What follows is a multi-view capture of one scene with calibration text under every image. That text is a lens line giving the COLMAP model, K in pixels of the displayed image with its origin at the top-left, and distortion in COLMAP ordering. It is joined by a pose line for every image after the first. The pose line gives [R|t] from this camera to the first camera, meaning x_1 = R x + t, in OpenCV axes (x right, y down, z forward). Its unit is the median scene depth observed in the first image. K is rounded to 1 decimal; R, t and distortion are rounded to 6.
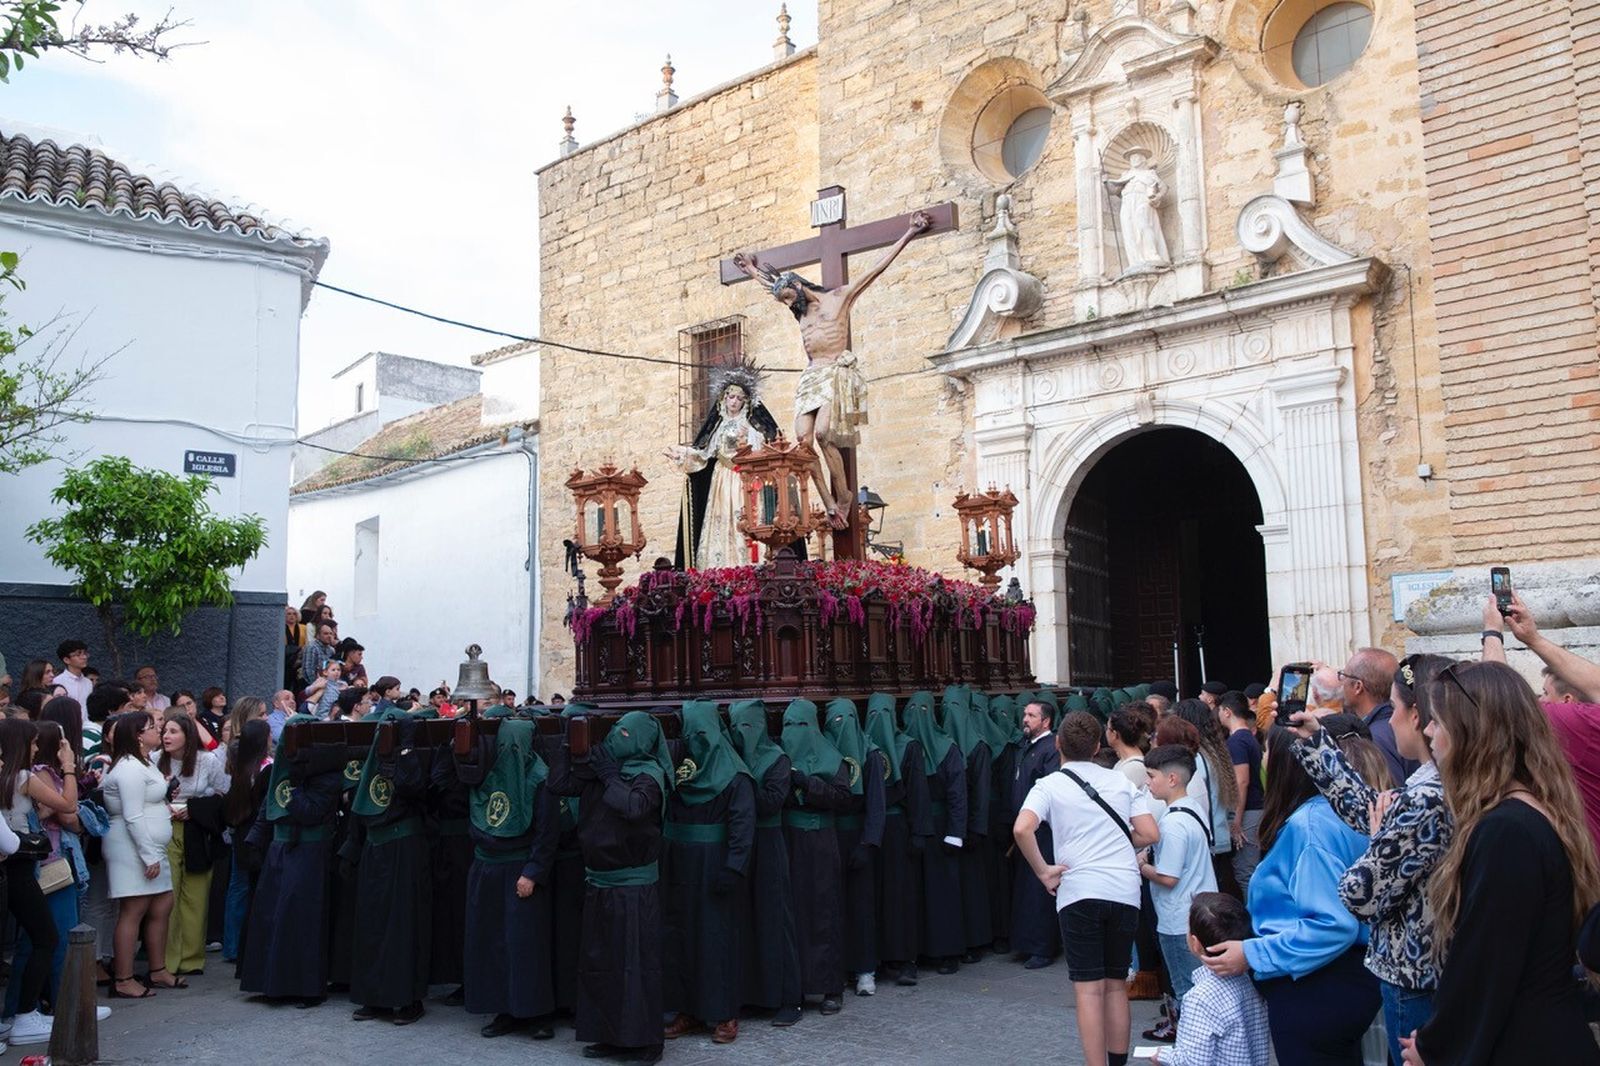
lens RADIAL K [[1305.6, 0, 800.0], [0, 1305.6, 533.0], [0, 0, 1]] dist [-0.067557, 0.102154]
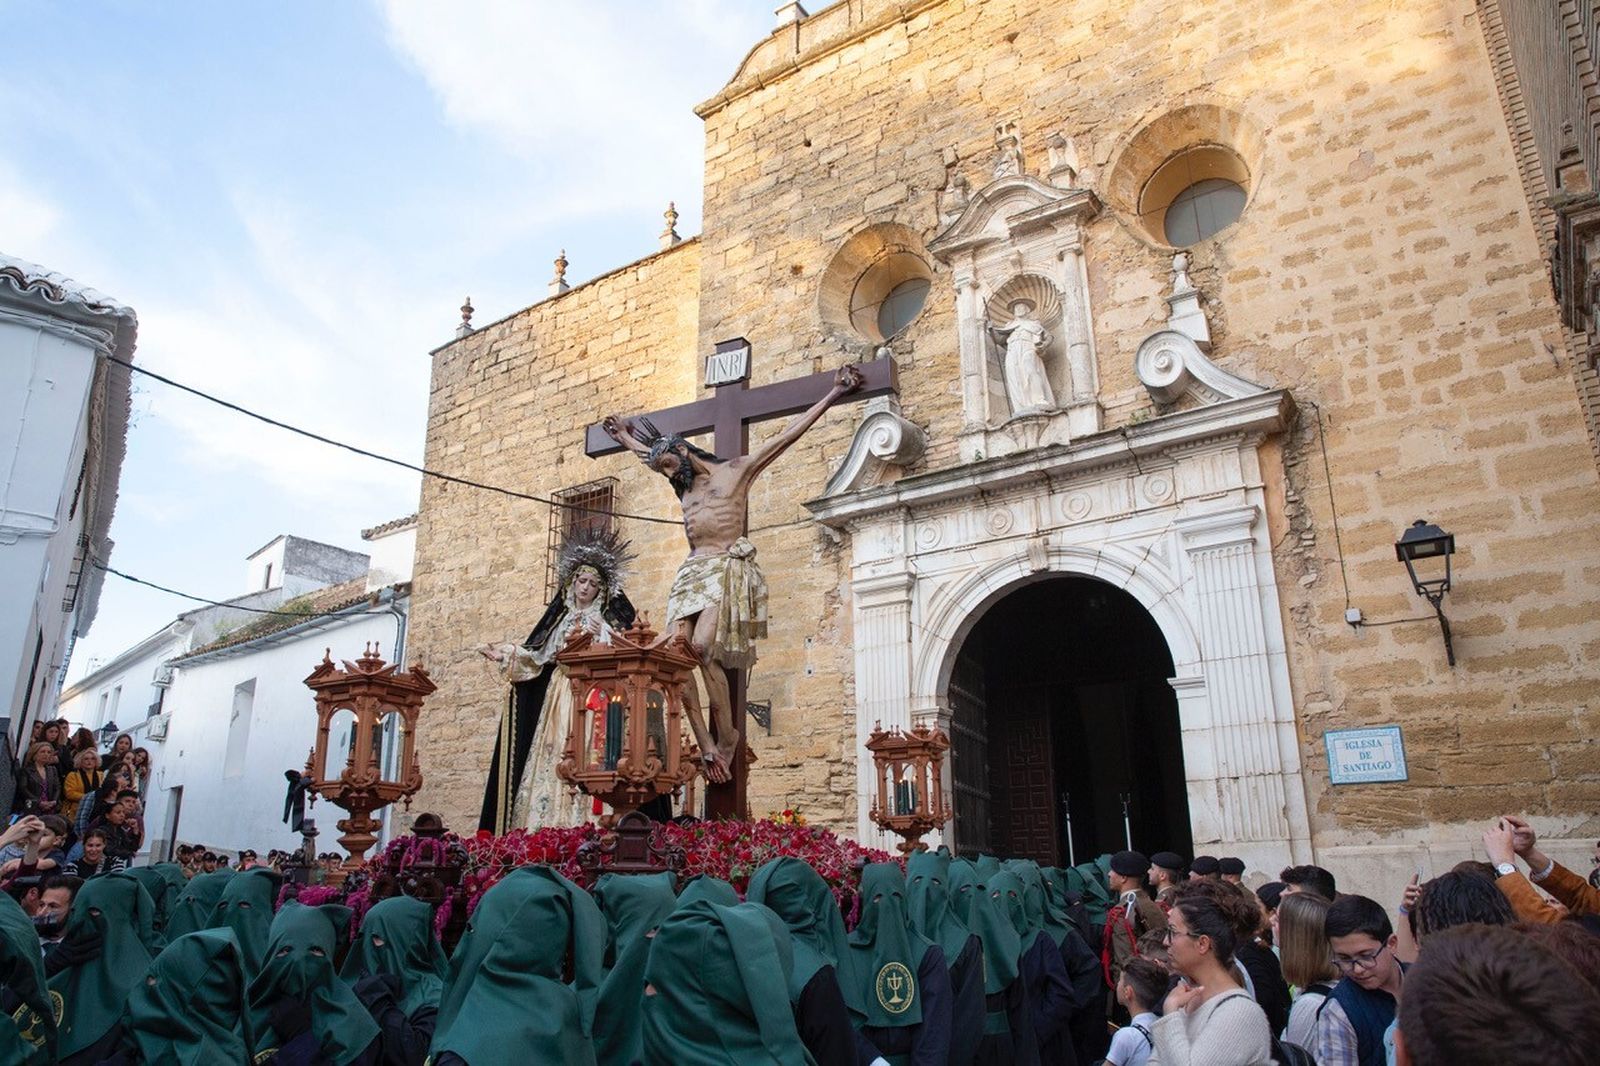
lens RADIAL K [[1053.2, 0, 788.7], [0, 1053.2, 543.1], [0, 0, 1]] dist [-0.110509, 0.081323]
pose [[0.993346, 0.045055, 0.105991, 0.007203], [-0.025415, 0.983369, -0.179830, 0.034341], [-0.112330, 0.175939, 0.977971, 0.272126]]
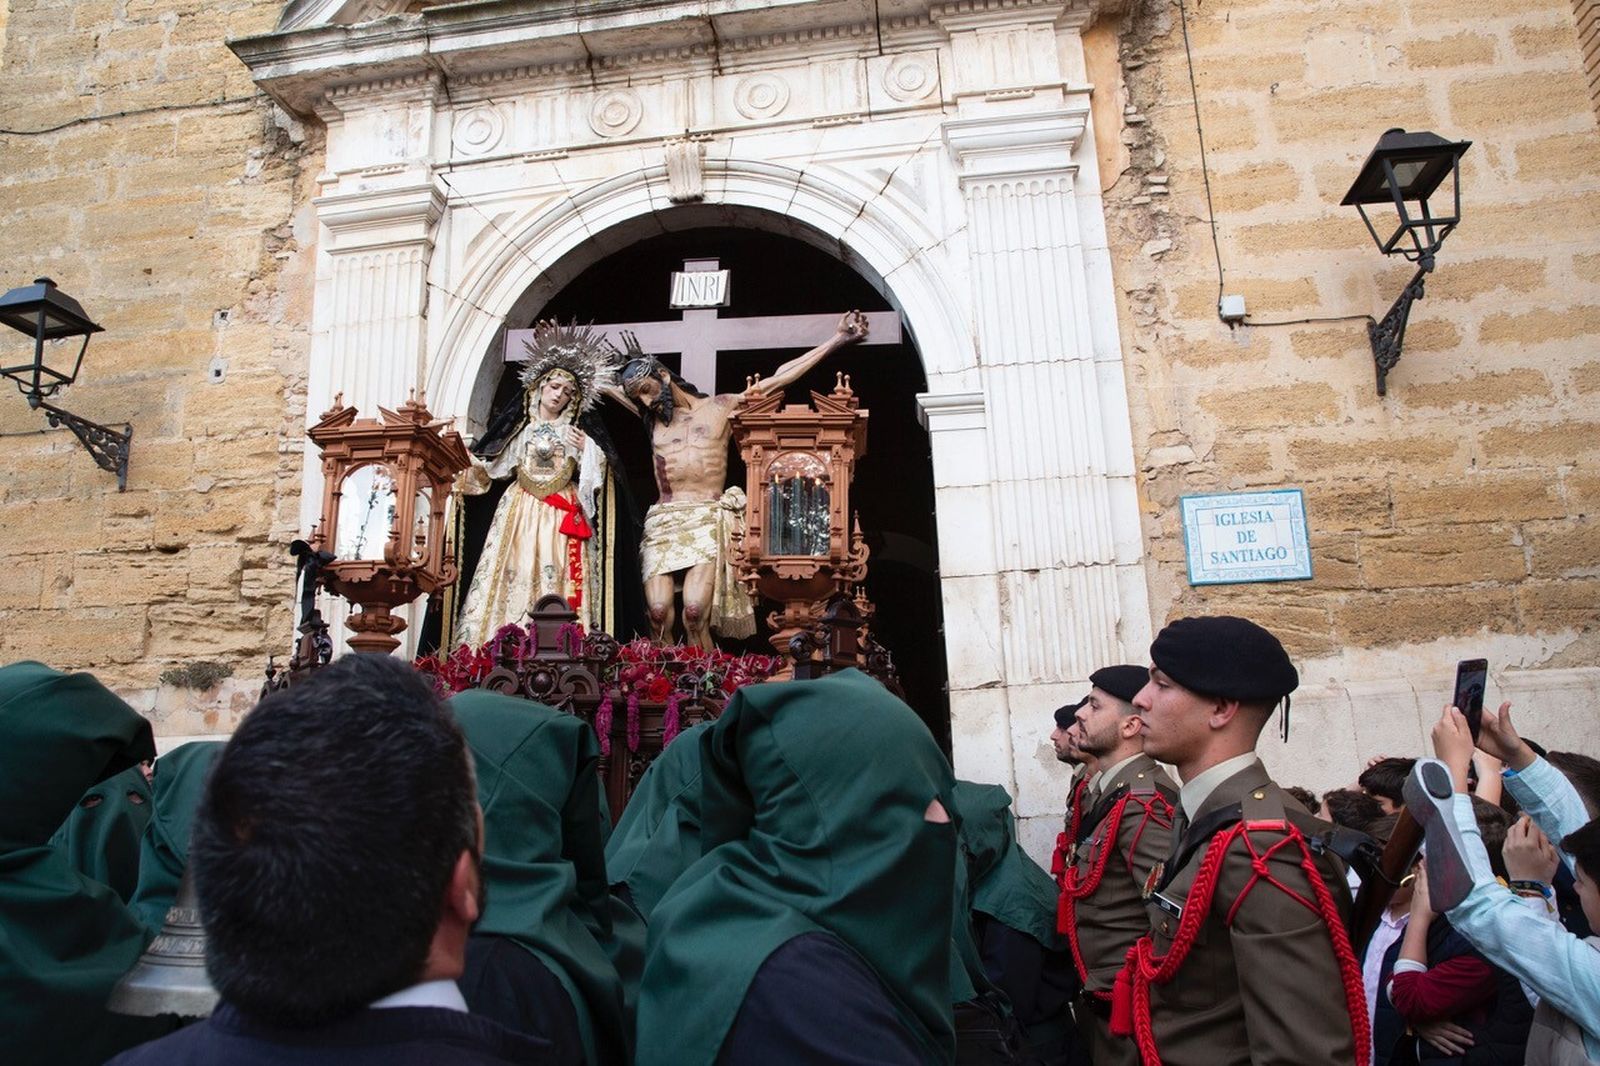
lens RADIAL K [[1053.2, 0, 788.7], [0, 1053.2, 543.1], [0, 0, 1]] dist [-0.110509, 0.081323]
pose [[0.830751, 0.094392, 0.548582, 0.086131], [-0.048848, 0.994078, -0.097073, 0.082498], [-0.554496, 0.053847, 0.830442, 0.622293]]
